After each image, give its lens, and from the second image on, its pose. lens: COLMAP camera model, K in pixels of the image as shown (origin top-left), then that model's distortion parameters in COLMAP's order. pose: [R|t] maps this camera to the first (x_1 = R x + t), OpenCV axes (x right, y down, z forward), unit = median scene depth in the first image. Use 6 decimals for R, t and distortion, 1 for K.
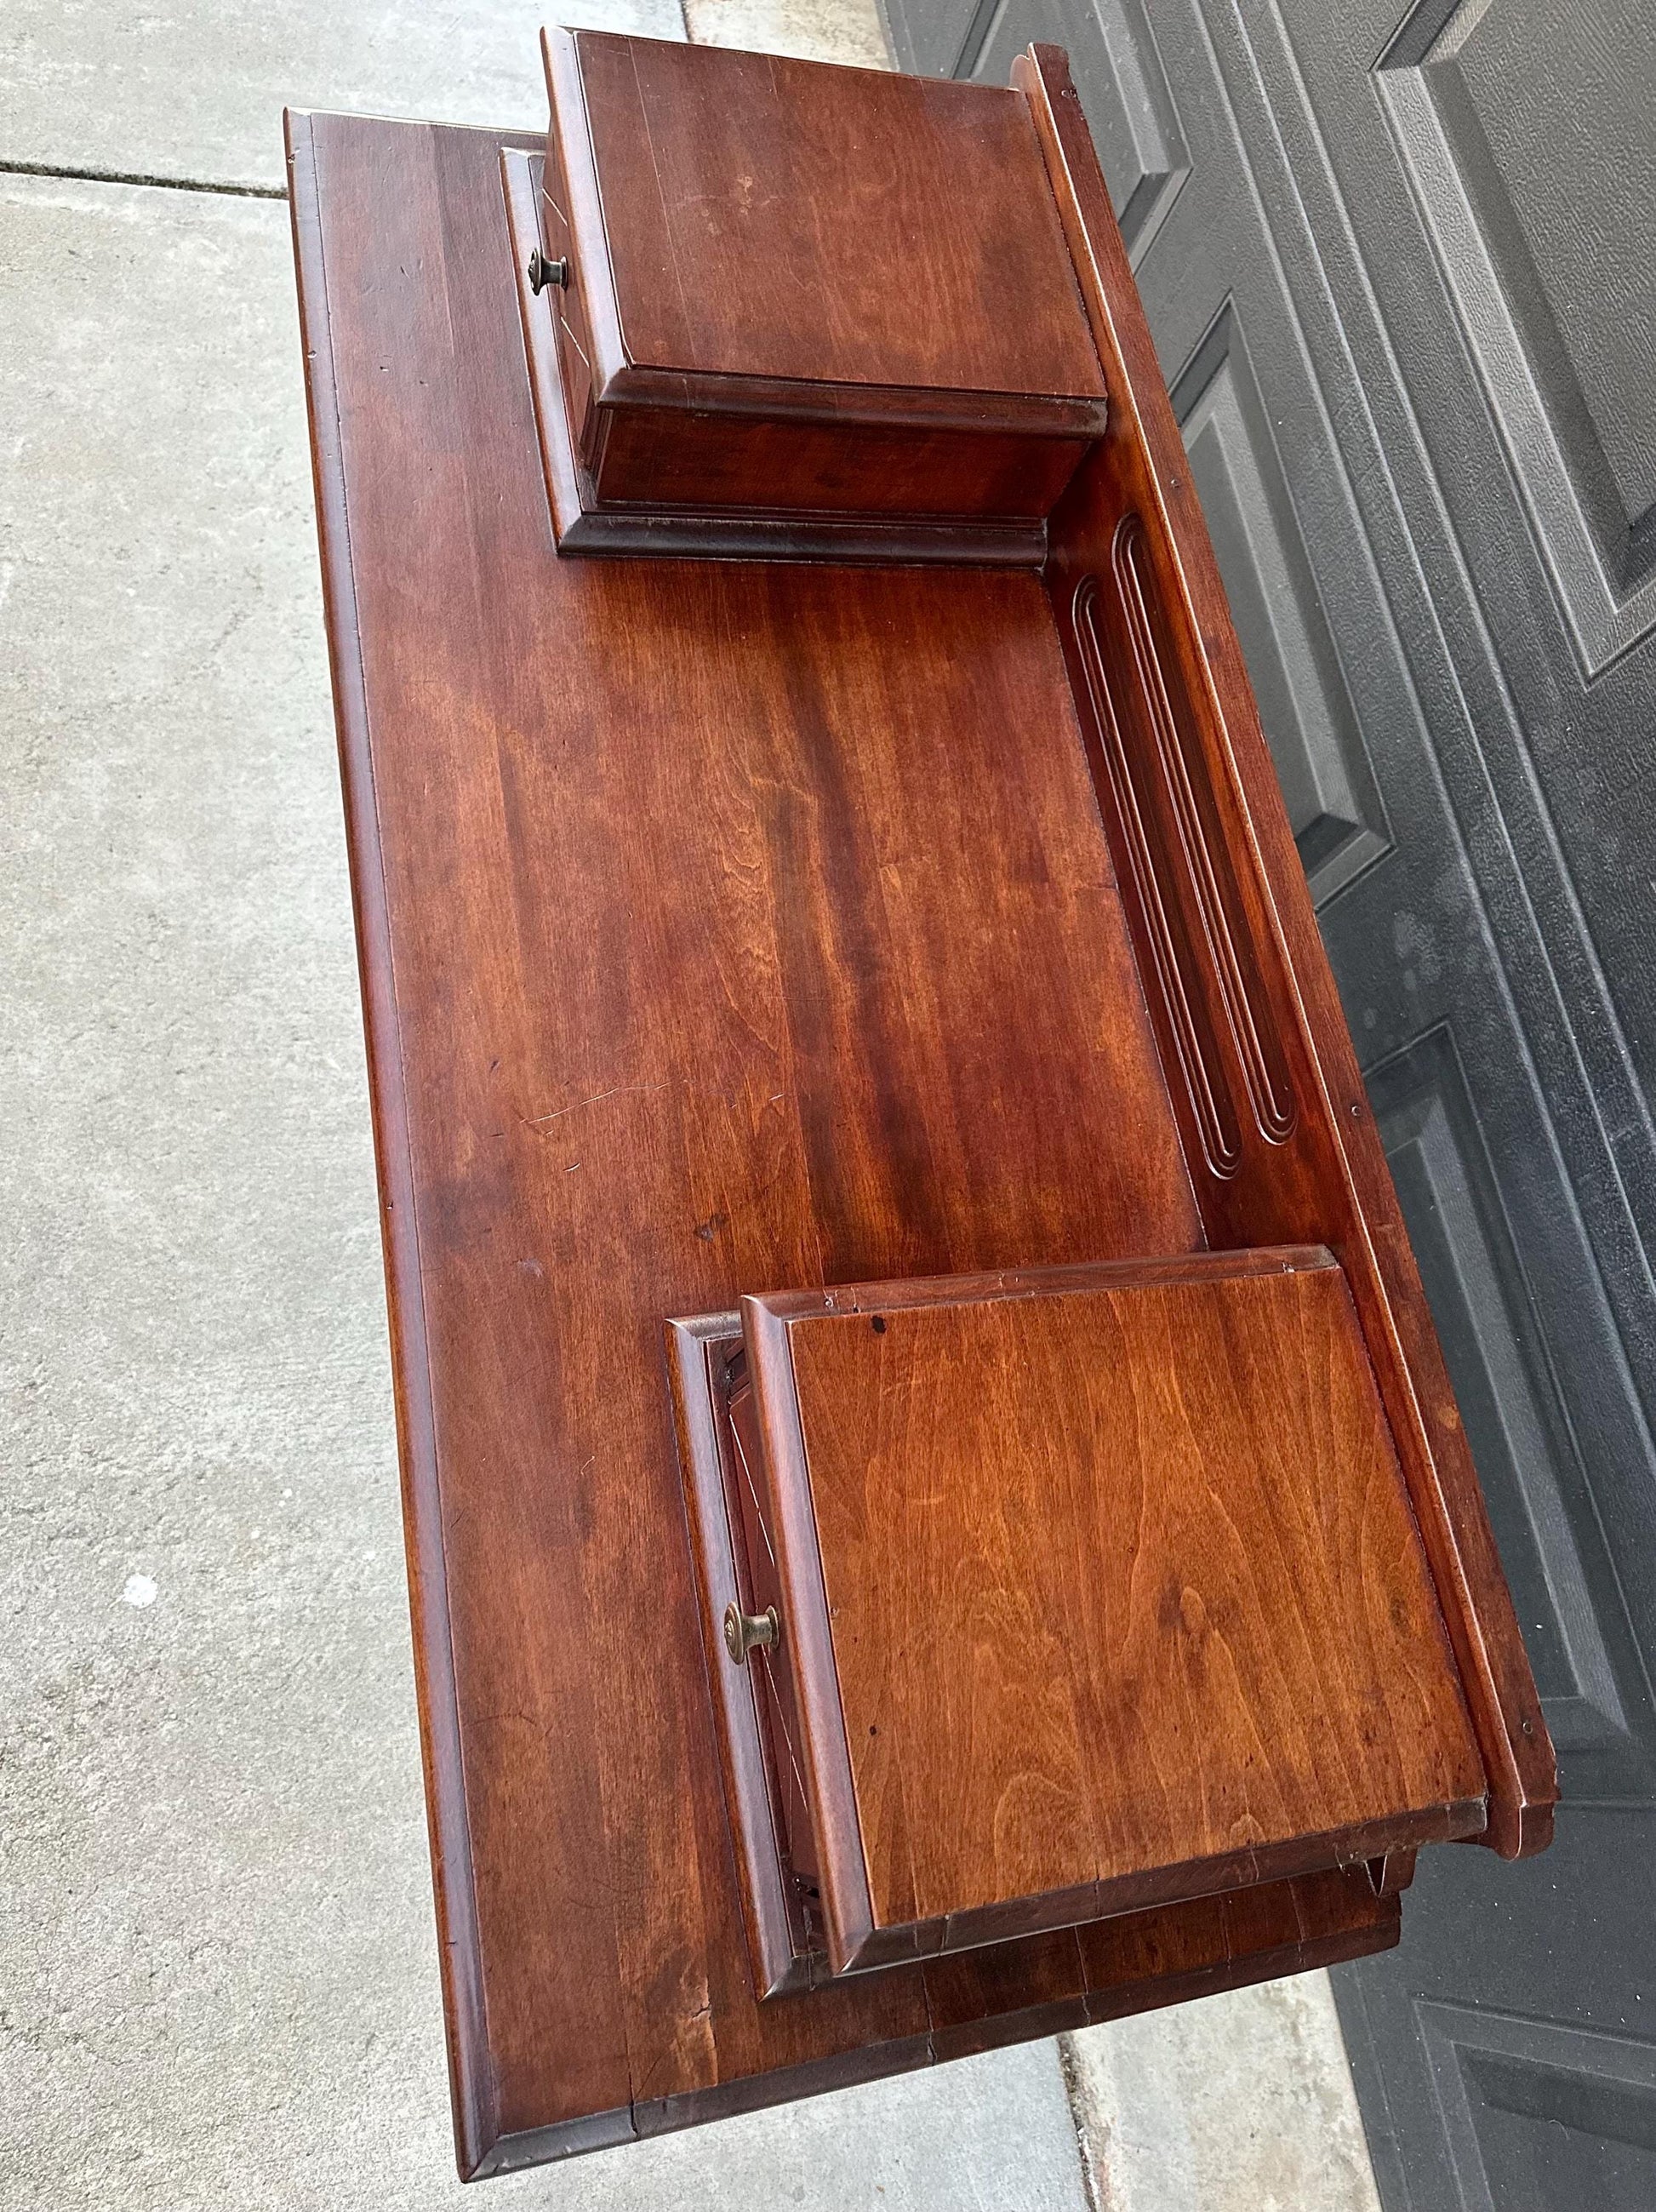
lens RADIAL K [[1698.4, 0, 826.4], [0, 1698.4, 1094.8], [0, 0, 1]] dist [-0.007451, 0.001262]
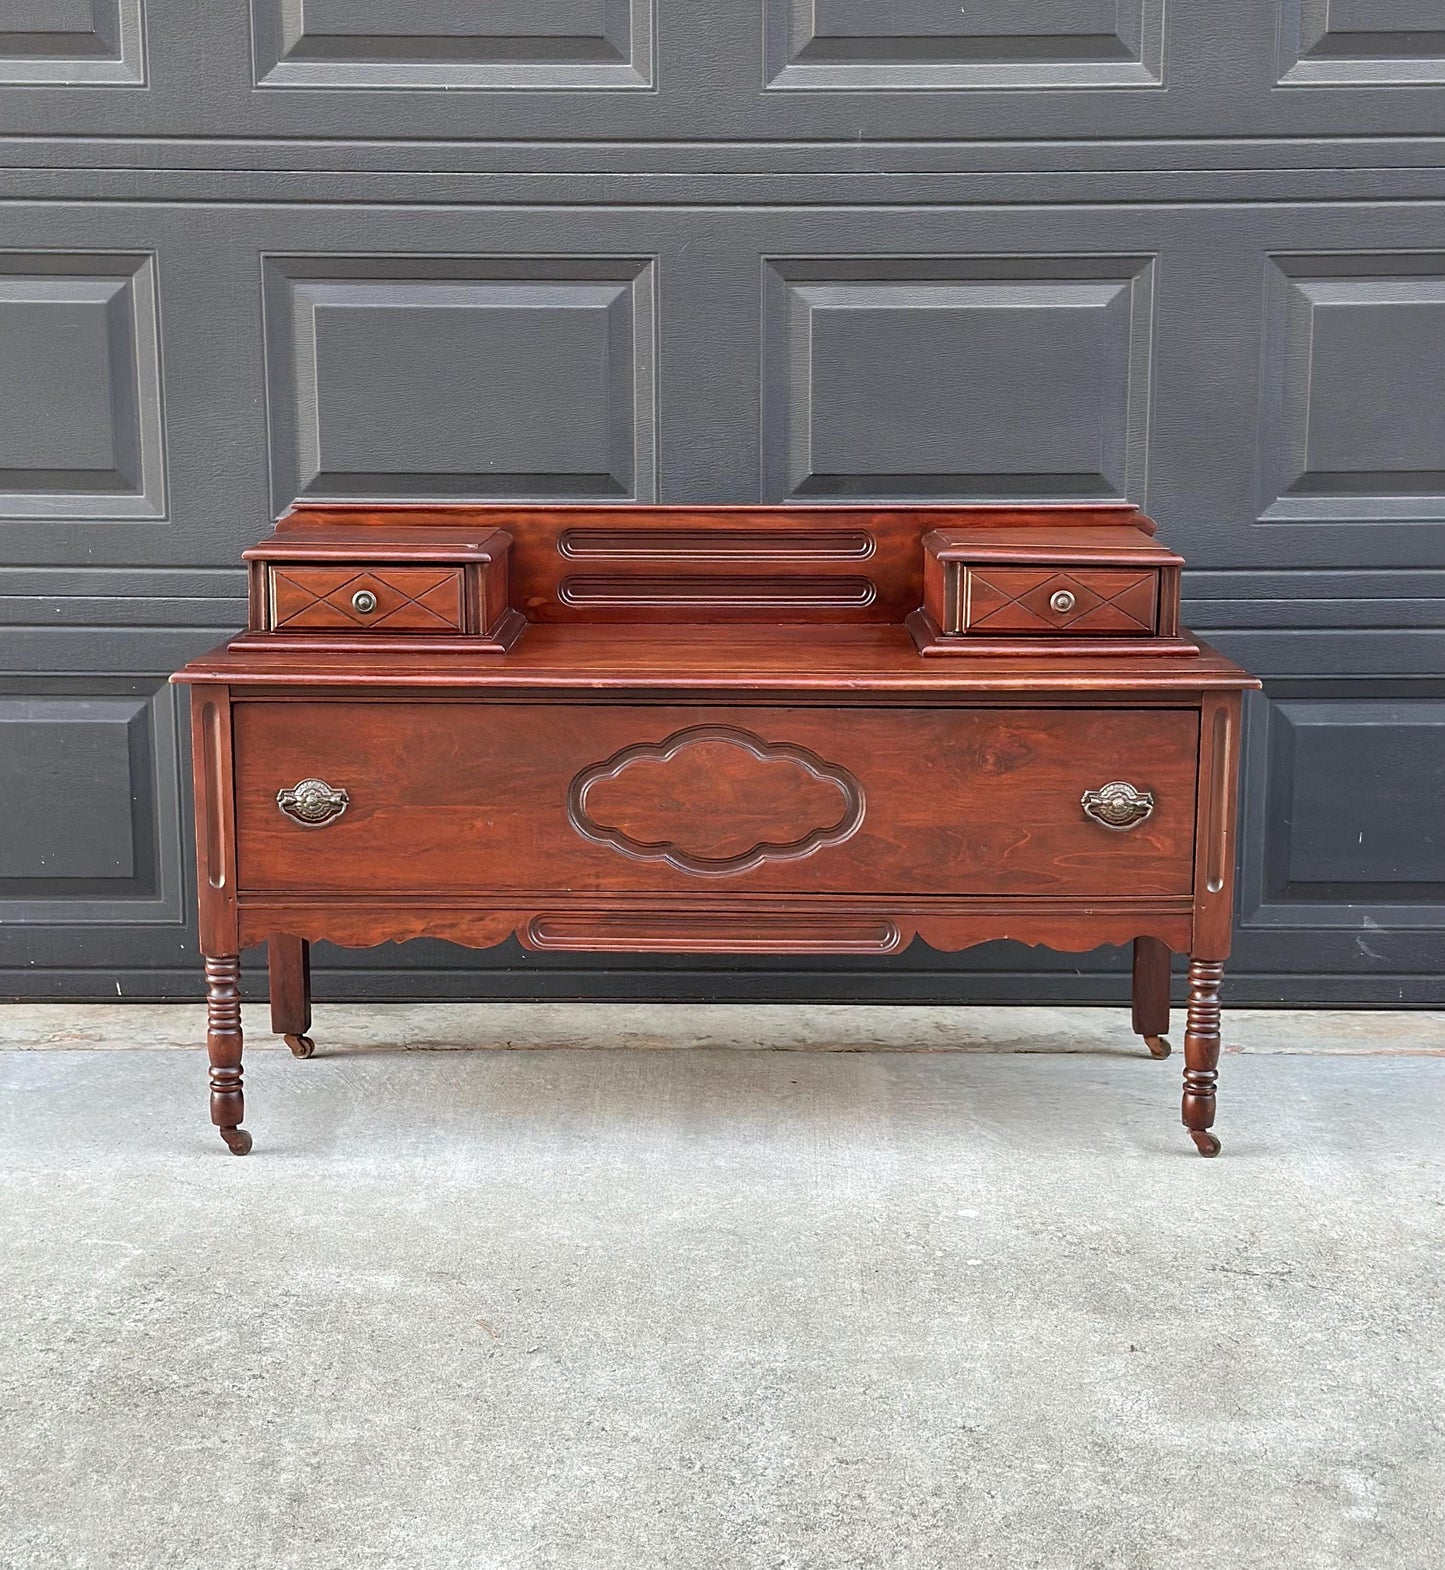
lens RADIAL K [[2687.0, 0, 732.7], [0, 2687.0, 849.9], [0, 0, 1]] dist [0.154669, -0.079598]
pose [[0.169362, -0.440029, 0.881868, -2.622505], [0.932000, 0.362453, 0.001864, -0.008511], [-0.320456, 0.821585, 0.471493, -0.294168]]
